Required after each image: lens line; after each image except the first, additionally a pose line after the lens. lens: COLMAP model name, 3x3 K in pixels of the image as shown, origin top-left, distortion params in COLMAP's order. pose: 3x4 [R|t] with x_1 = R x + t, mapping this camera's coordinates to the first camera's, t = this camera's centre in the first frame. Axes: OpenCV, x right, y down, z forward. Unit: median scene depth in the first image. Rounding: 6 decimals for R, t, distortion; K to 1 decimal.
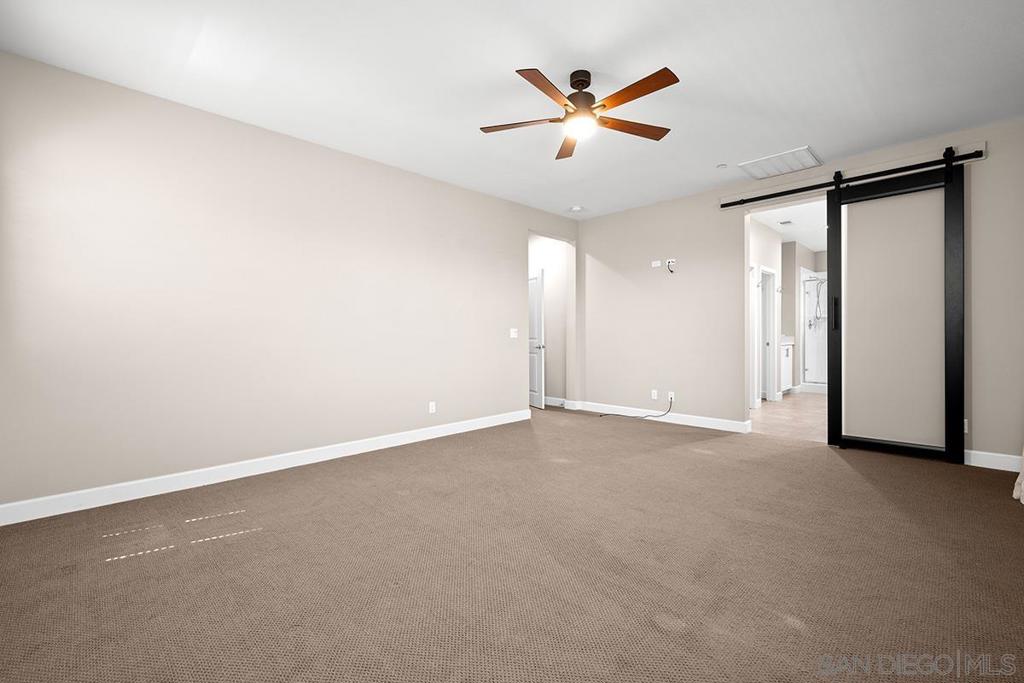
lens RADIAL K [[447.0, 0, 513.8], [0, 447.0, 336.6], [0, 0, 1]] dist [0.000602, -0.000230]
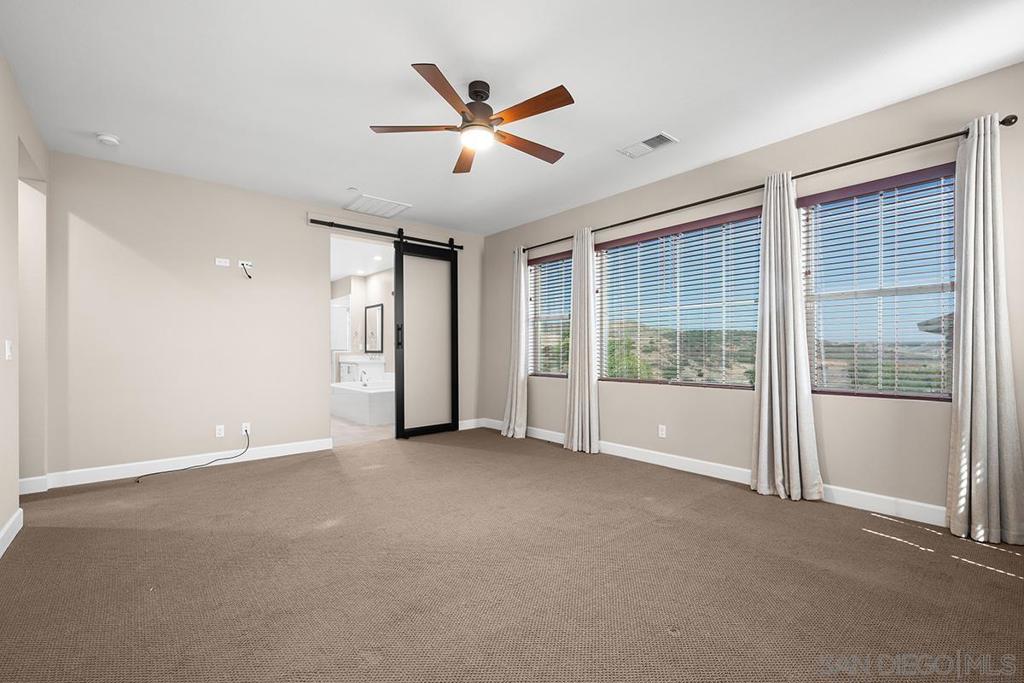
lens RADIAL K [[447.0, 0, 507.7], [0, 447.0, 348.7], [0, 0, 1]] dist [0.000602, -0.000230]
pose [[0.072336, 0.010084, 0.997329, -0.546437], [0.008198, 0.999909, -0.010705, 0.000112], [-0.997347, 0.008951, 0.072247, 0.585279]]
